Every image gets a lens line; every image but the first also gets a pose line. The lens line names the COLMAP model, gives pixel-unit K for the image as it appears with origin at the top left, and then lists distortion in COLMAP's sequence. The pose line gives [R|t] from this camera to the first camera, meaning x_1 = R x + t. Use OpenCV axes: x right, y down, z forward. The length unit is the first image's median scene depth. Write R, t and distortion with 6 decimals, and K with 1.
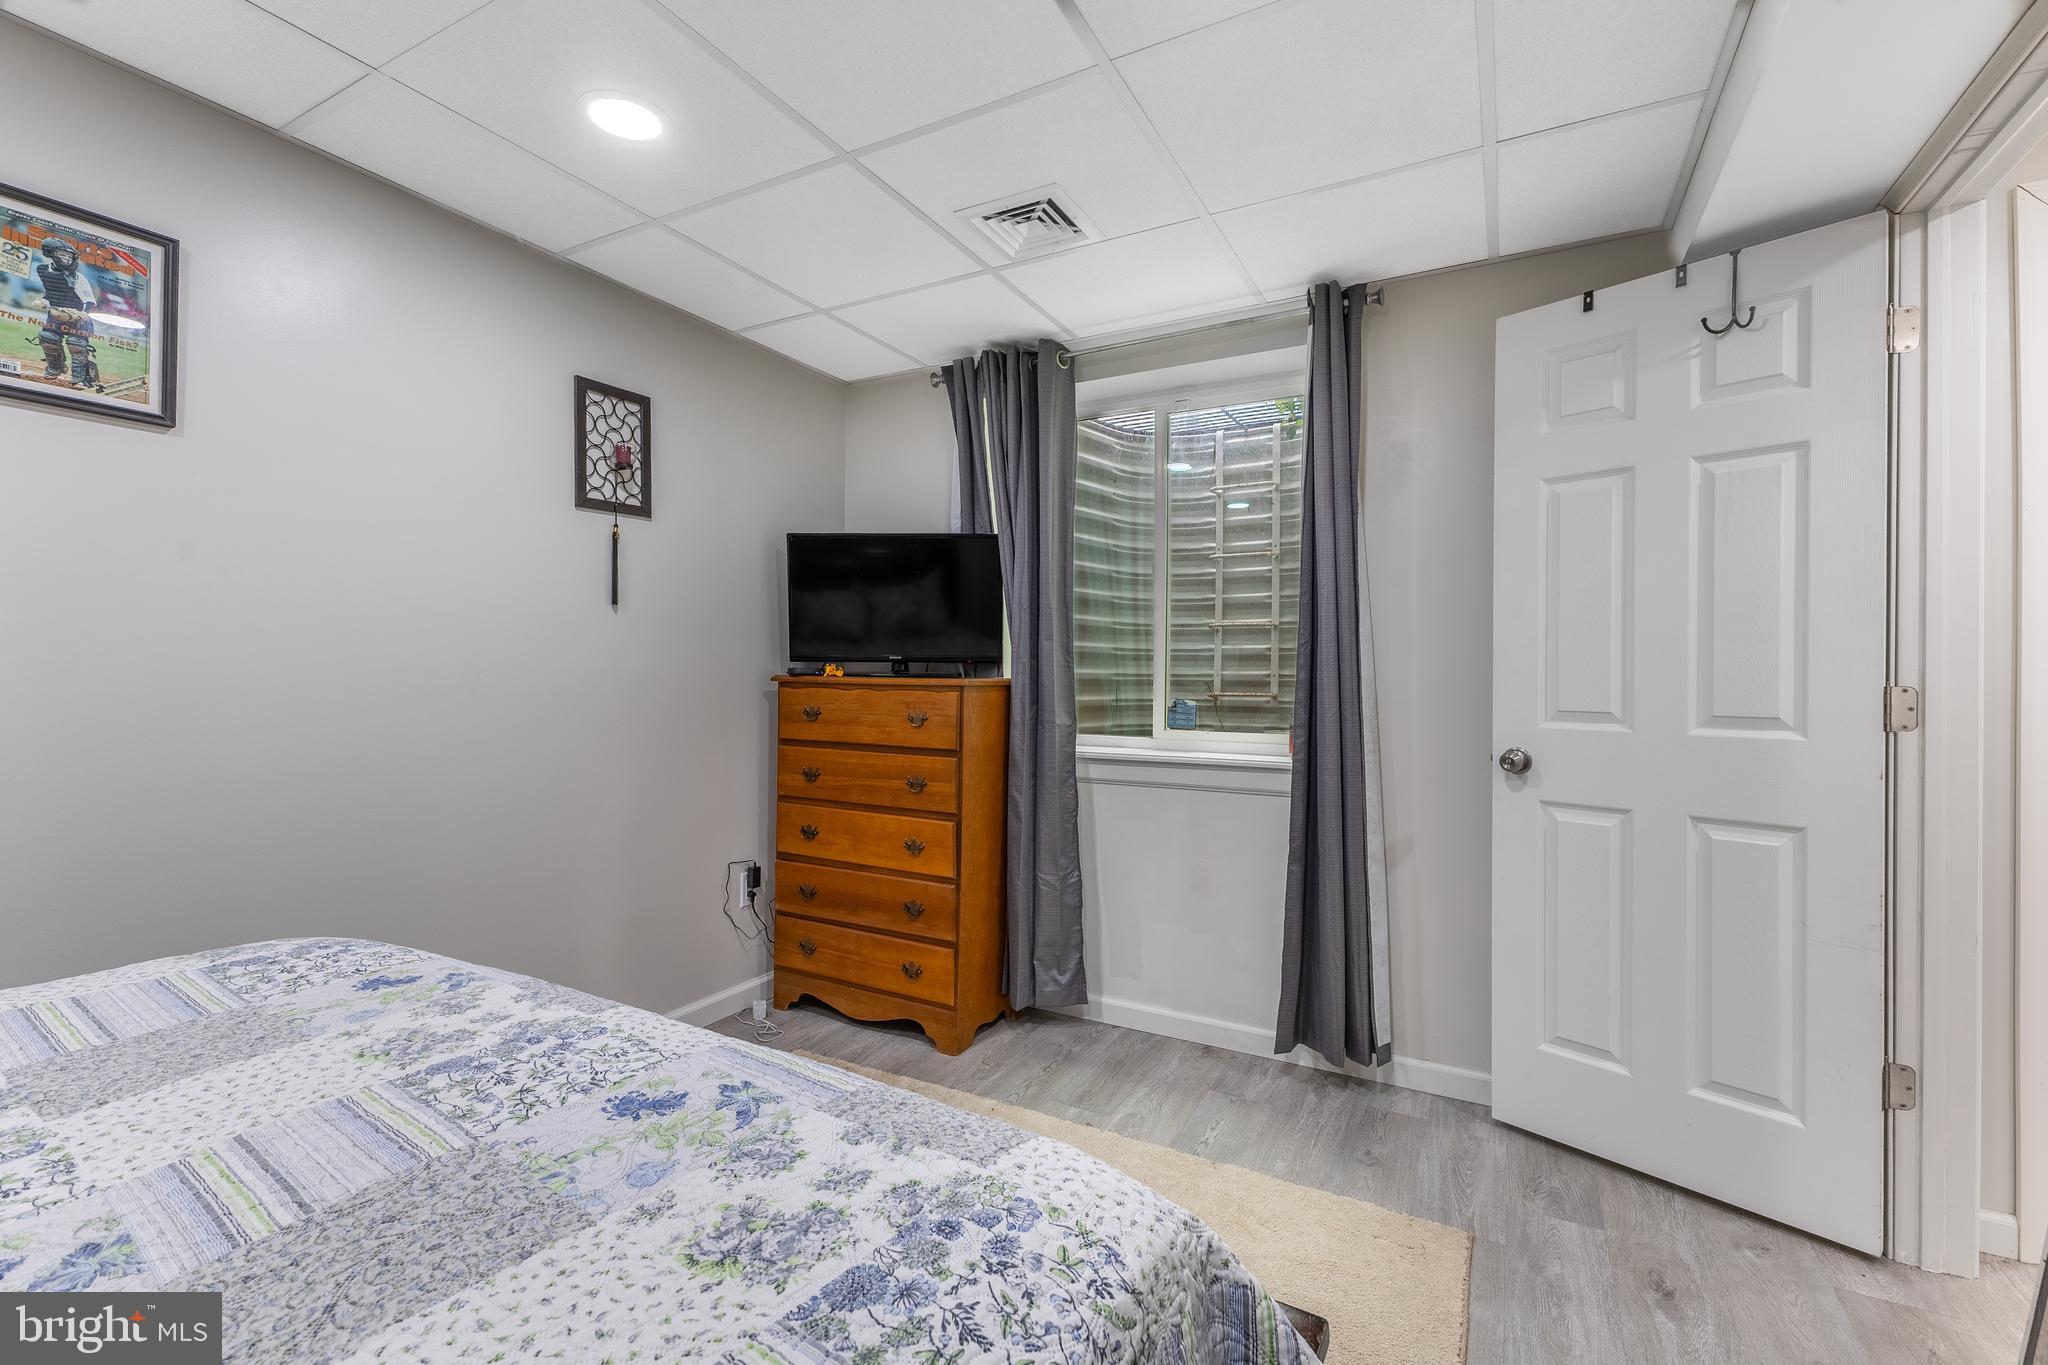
lens RADIAL K [[899.4, 0, 1027.6], [0, 899.4, 684.4], [0, 0, 1]] dist [-0.000087, -0.000858]
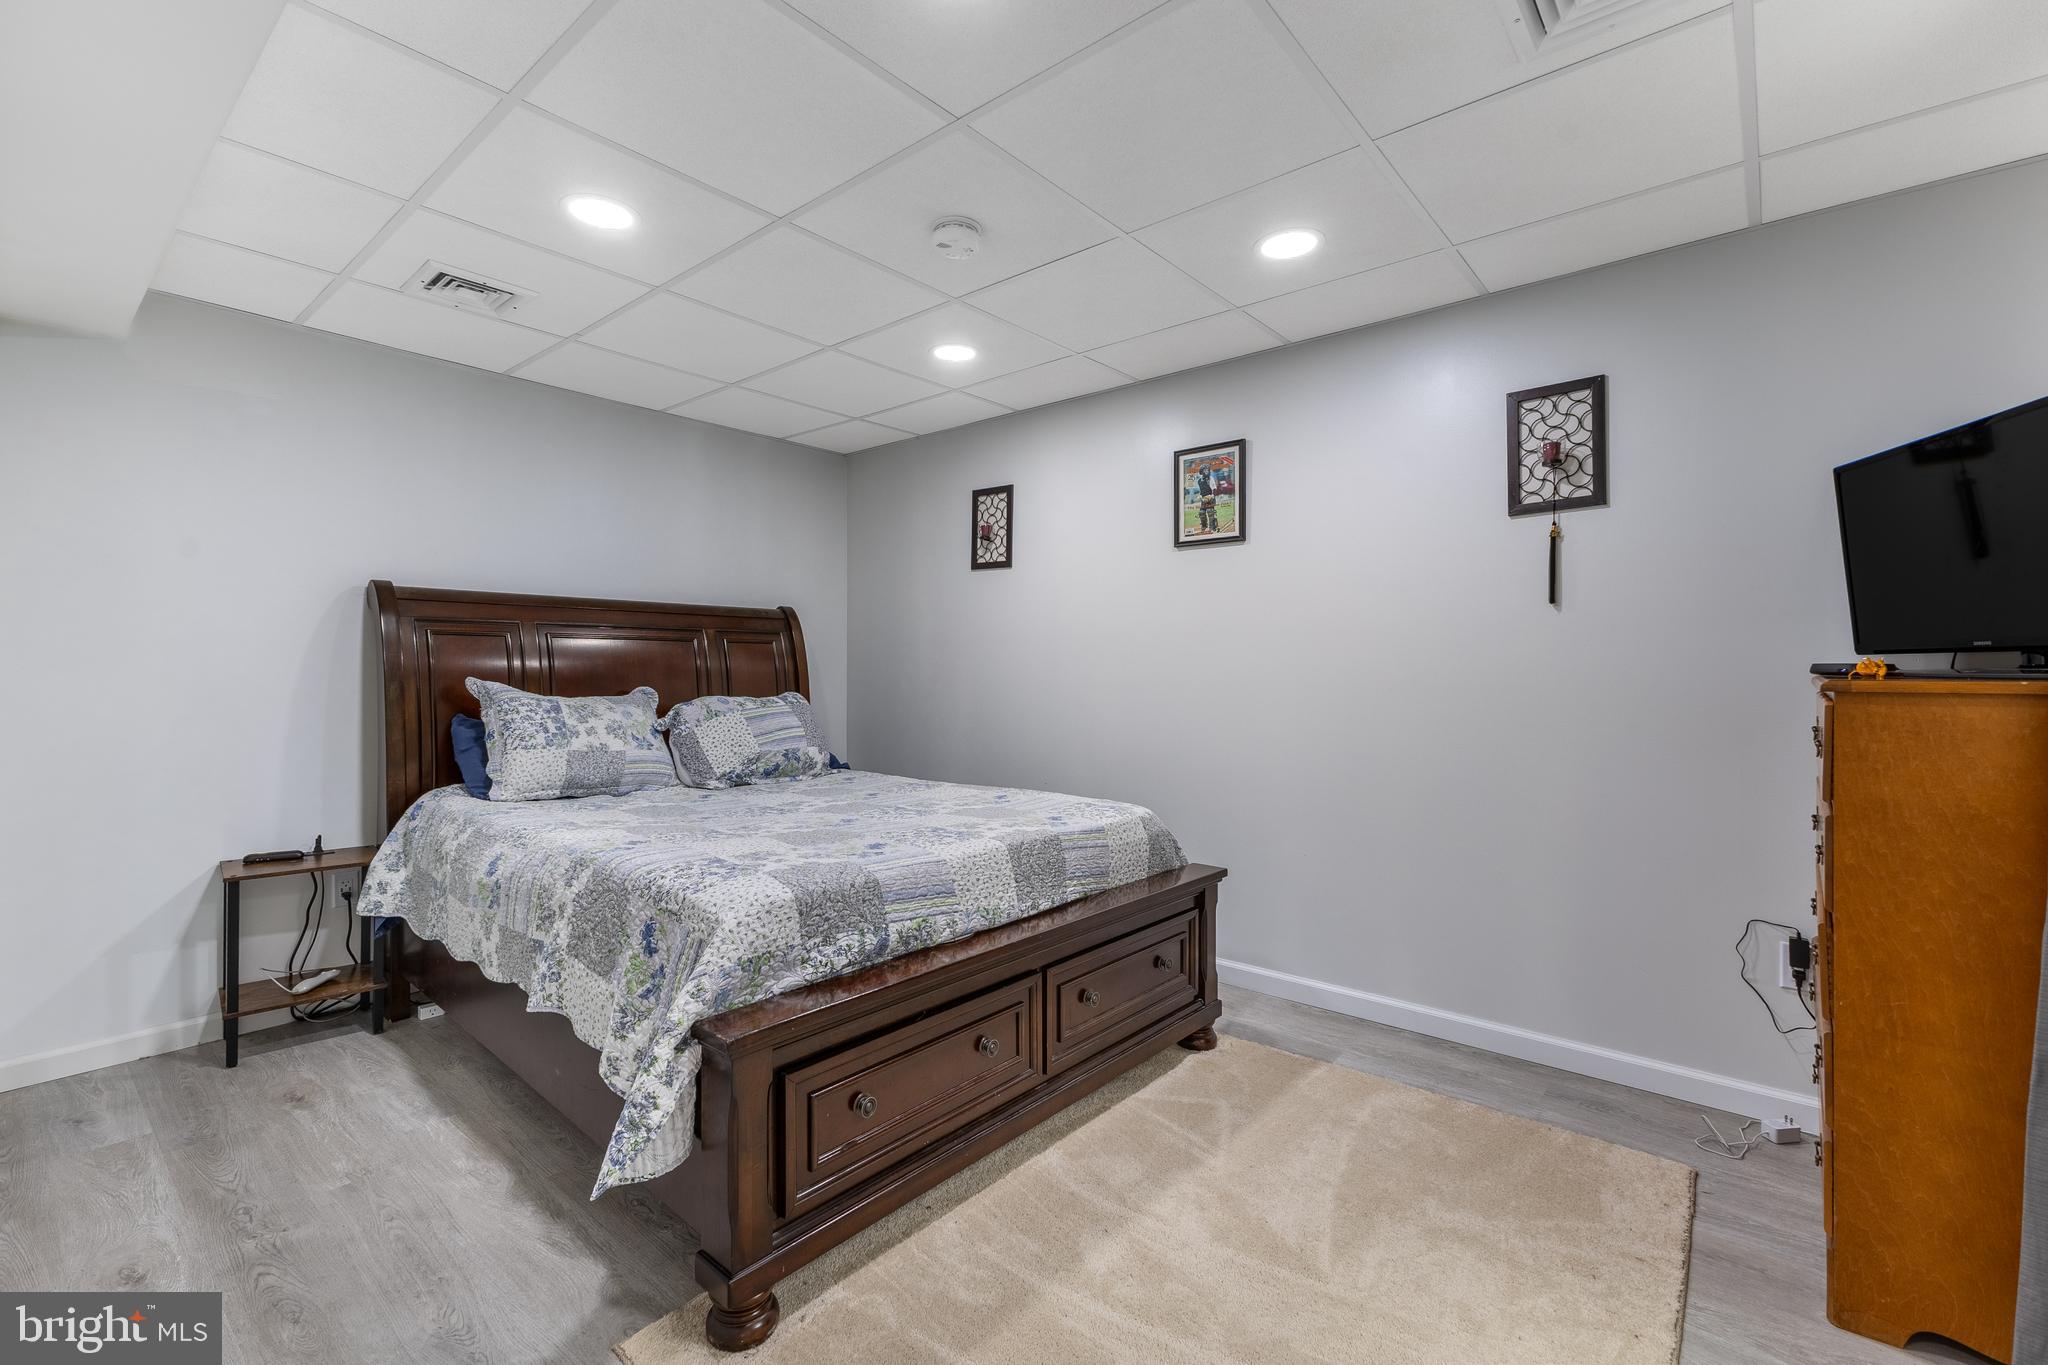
lens RADIAL K [[899.4, 0, 1026.6], [0, 899.4, 672.1], [0, 0, 1]] dist [-0.000087, -0.000858]
pose [[-0.212110, -0.000451, -0.977246, 0.643239], [-0.007918, 0.999968, 0.001257, -0.009641], [0.977214, 0.008004, -0.212107, 0.649673]]
